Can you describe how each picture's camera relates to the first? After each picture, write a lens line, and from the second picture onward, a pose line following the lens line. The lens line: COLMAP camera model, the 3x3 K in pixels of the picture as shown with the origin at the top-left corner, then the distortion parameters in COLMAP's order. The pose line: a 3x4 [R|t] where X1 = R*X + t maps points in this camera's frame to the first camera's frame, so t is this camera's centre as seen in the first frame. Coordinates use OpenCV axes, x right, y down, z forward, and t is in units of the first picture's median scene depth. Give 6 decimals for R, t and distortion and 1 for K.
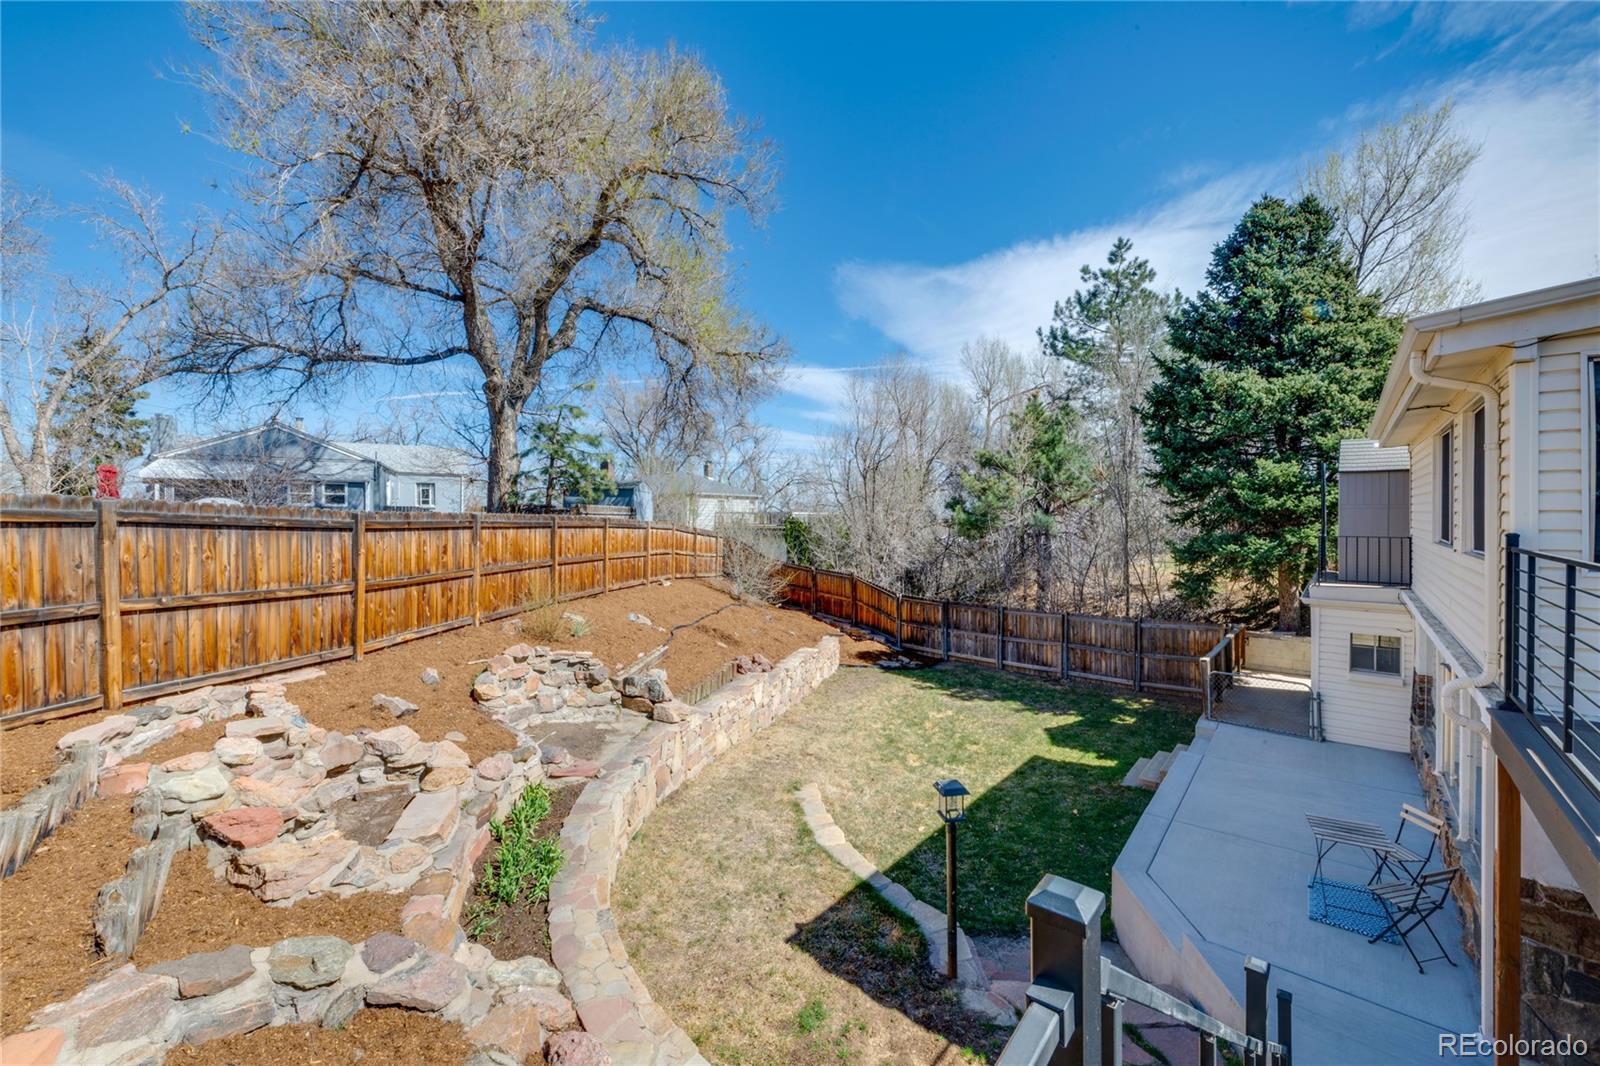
lens RADIAL K [[628.7, 0, 818.6], [0, 628.7, 537.4], [0, 0, 1]] dist [-0.001740, -0.000146]
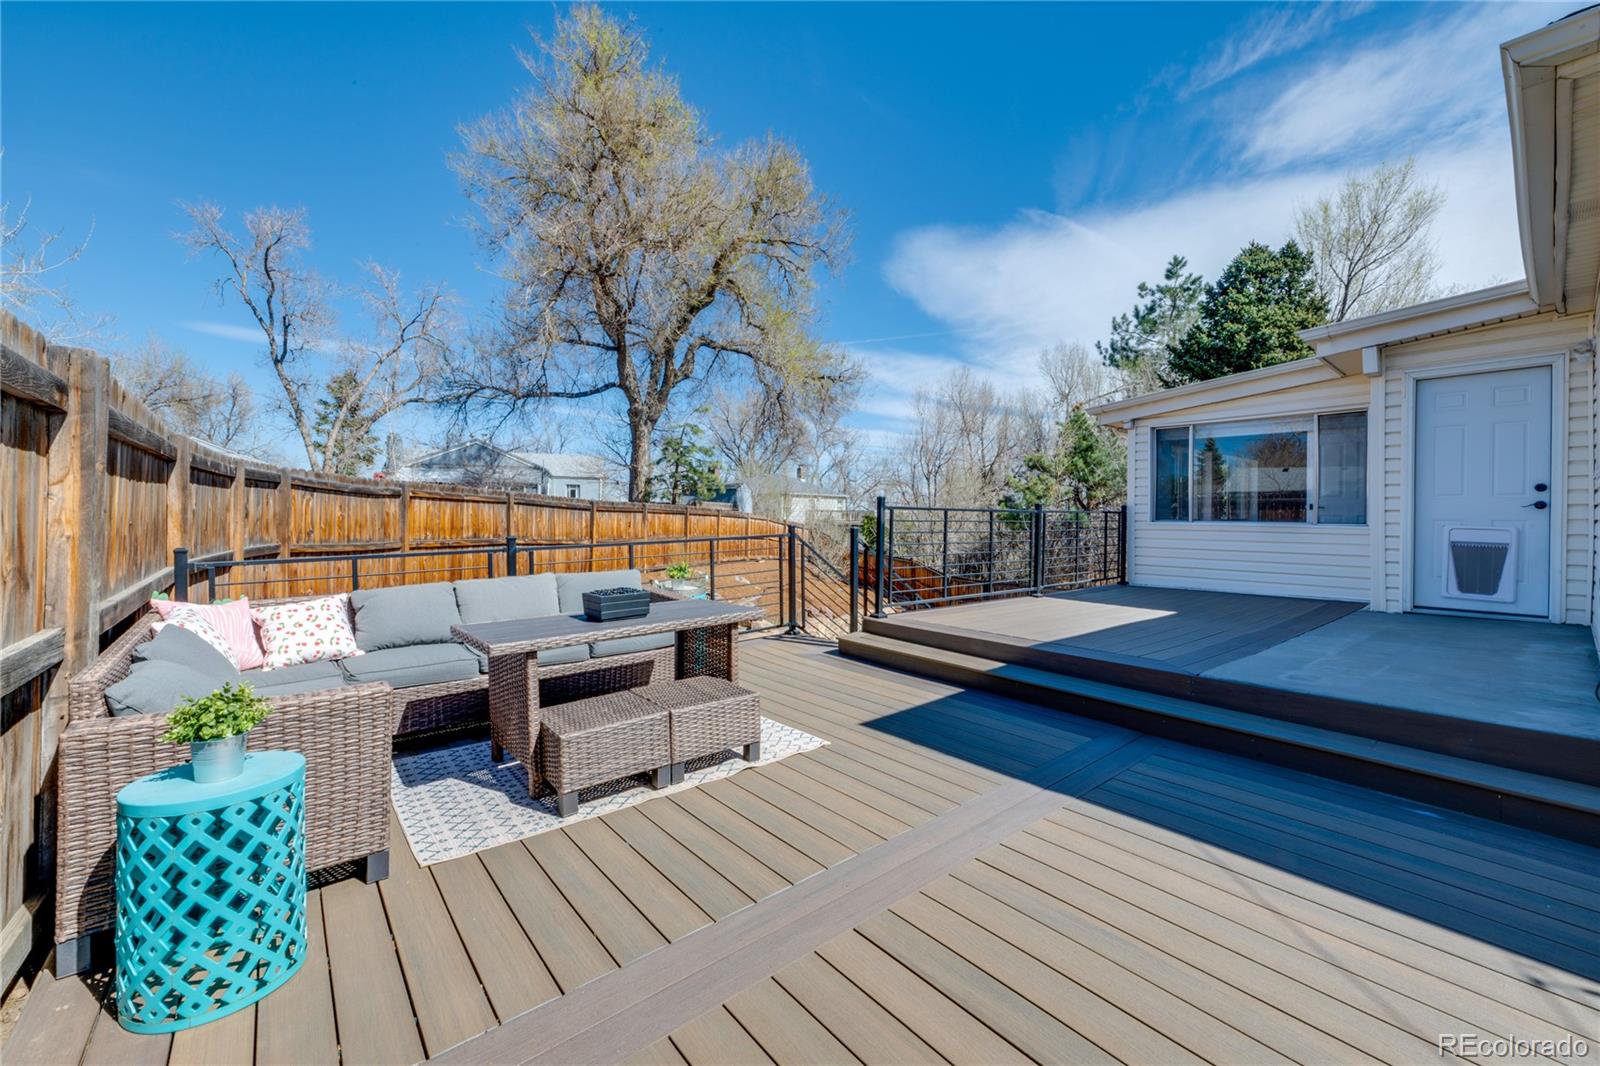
lens RADIAL K [[628.7, 0, 818.6], [0, 628.7, 537.4], [0, 0, 1]] dist [-0.001740, -0.000146]
pose [[0.988429, 0.010641, -0.151308, 0.060758], [-0.010872, 0.999941, -0.000703, 0.019795], [0.151292, 0.002340, 0.988486, -0.228354]]
